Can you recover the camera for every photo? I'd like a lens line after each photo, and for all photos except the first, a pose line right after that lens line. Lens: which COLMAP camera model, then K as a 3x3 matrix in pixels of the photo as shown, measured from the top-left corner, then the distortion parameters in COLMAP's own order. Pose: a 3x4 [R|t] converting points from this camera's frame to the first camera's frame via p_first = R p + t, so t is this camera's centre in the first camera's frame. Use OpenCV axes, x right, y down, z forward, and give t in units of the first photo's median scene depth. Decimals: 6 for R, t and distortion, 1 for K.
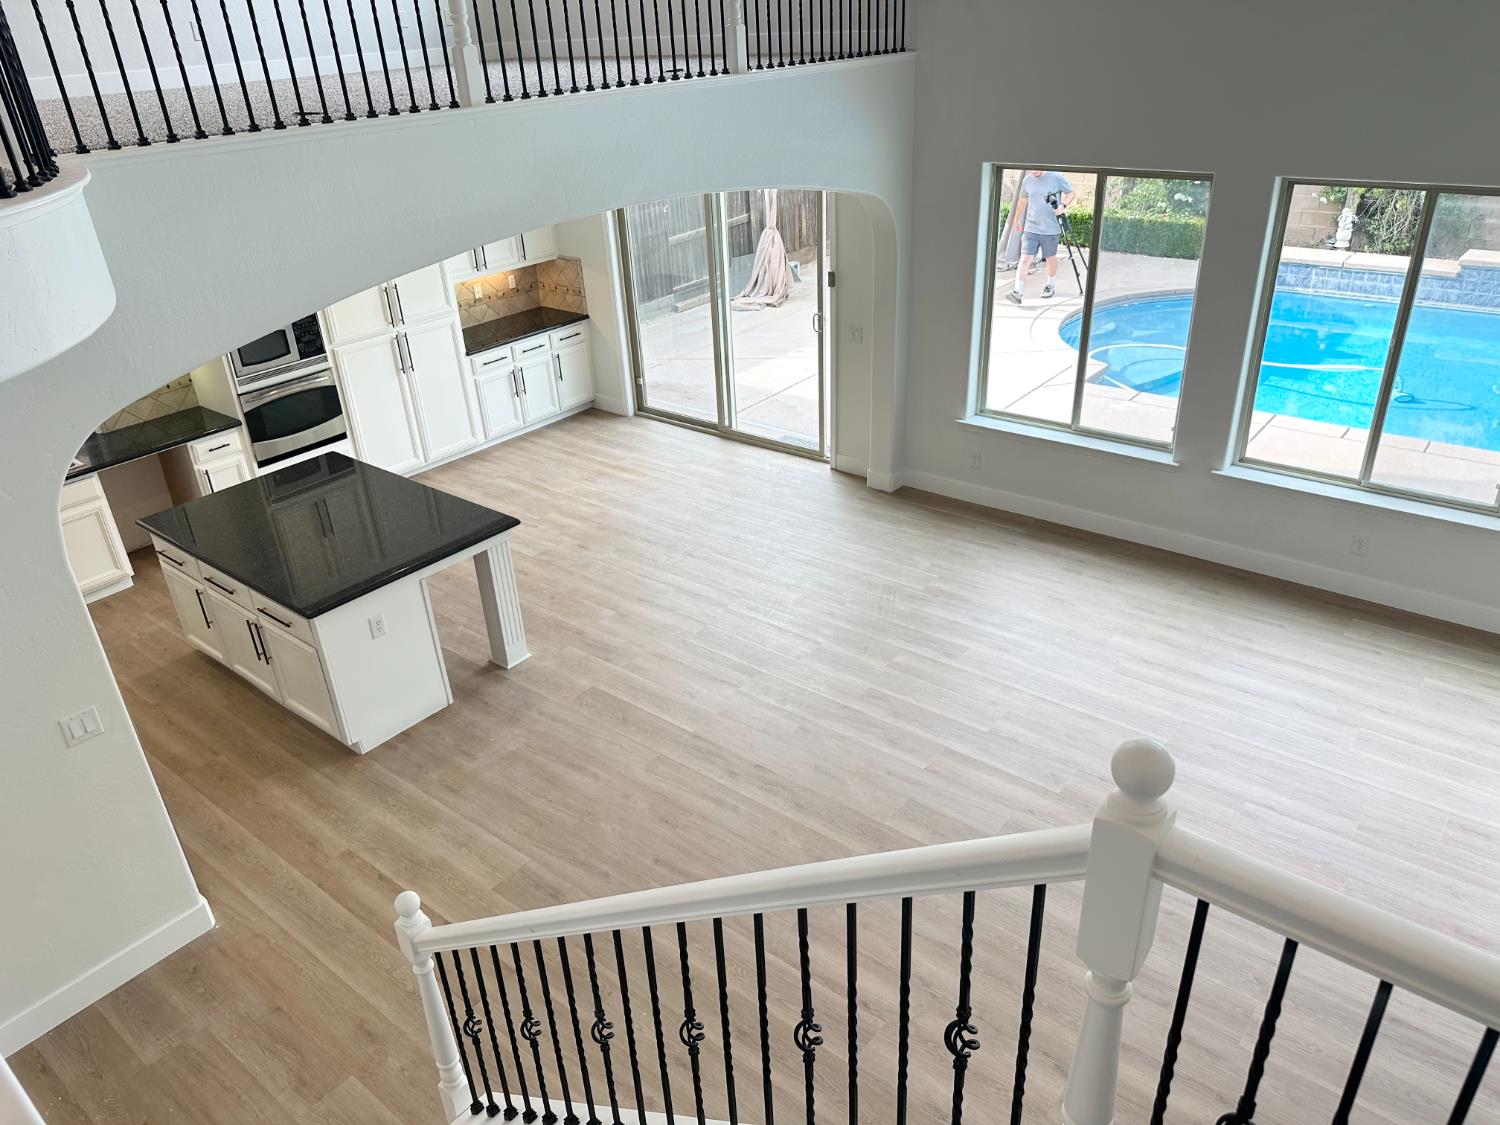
lens RADIAL K [[1052.0, 0, 750.0], [0, 1052.0, 562.5], [0, 0, 1]] dist [0.116301, -0.152437]
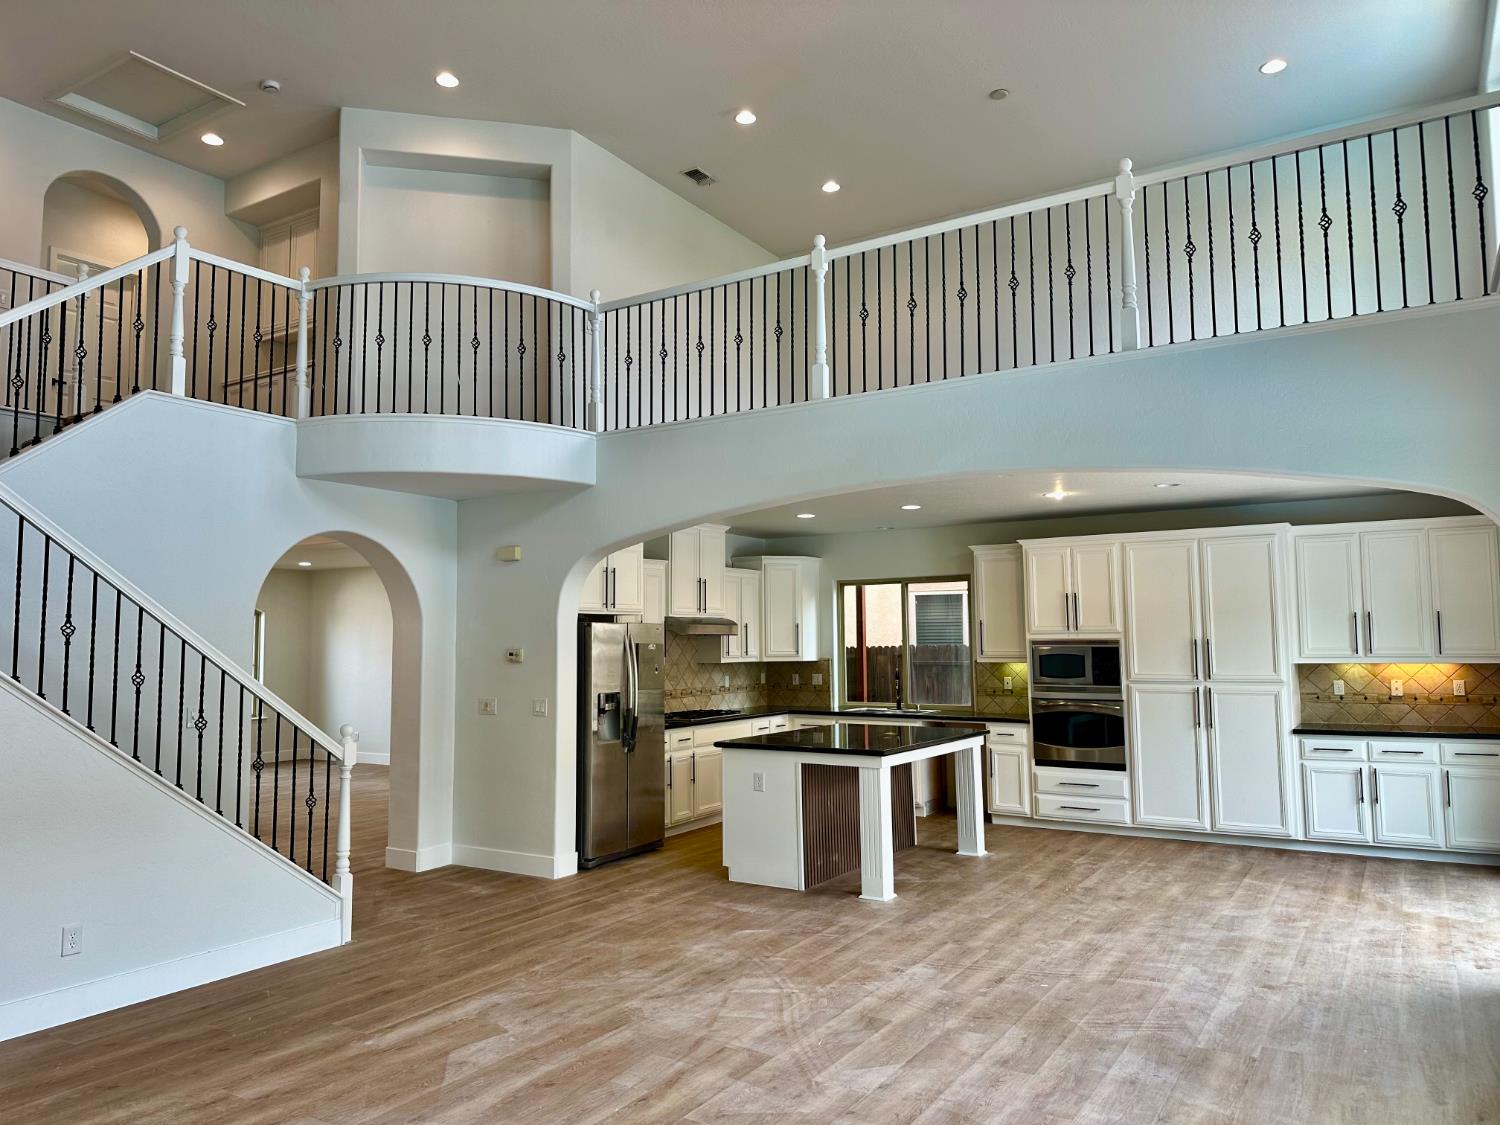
lens RADIAL K [[1052.0, 0, 750.0], [0, 1052.0, 562.5], [0, 0, 1]] dist [0.116301, -0.152437]
pose [[0.114330, -0.032911, -0.992898, 0.658984], [-0.460477, 0.883846, -0.082319, -0.045020], [0.880278, 0.466618, 0.085895, 0.532253]]
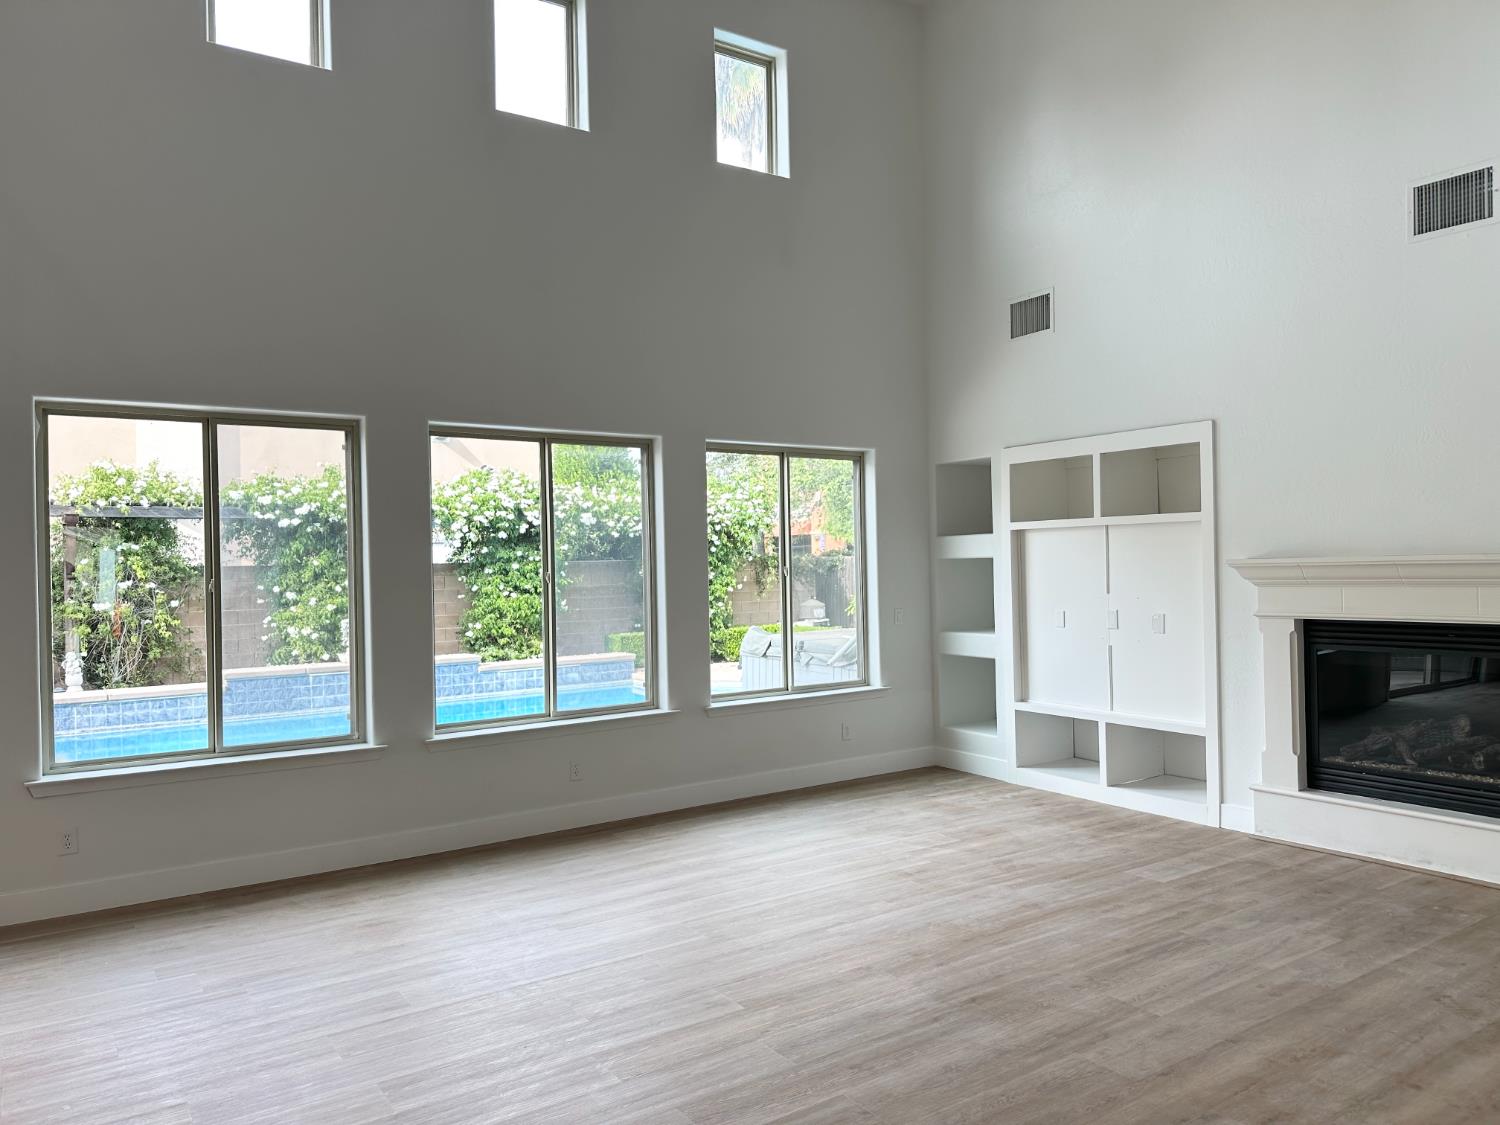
lens RADIAL K [[1052.0, 0, 750.0], [0, 1052.0, 562.5], [0, 0, 1]] dist [0.116301, -0.152437]
pose [[0.297479, 0.040396, 0.953874, -0.273978], [0.448199, 0.876259, -0.176886, 0.050218], [-0.842985, 0.480145, 0.242563, 0.427471]]
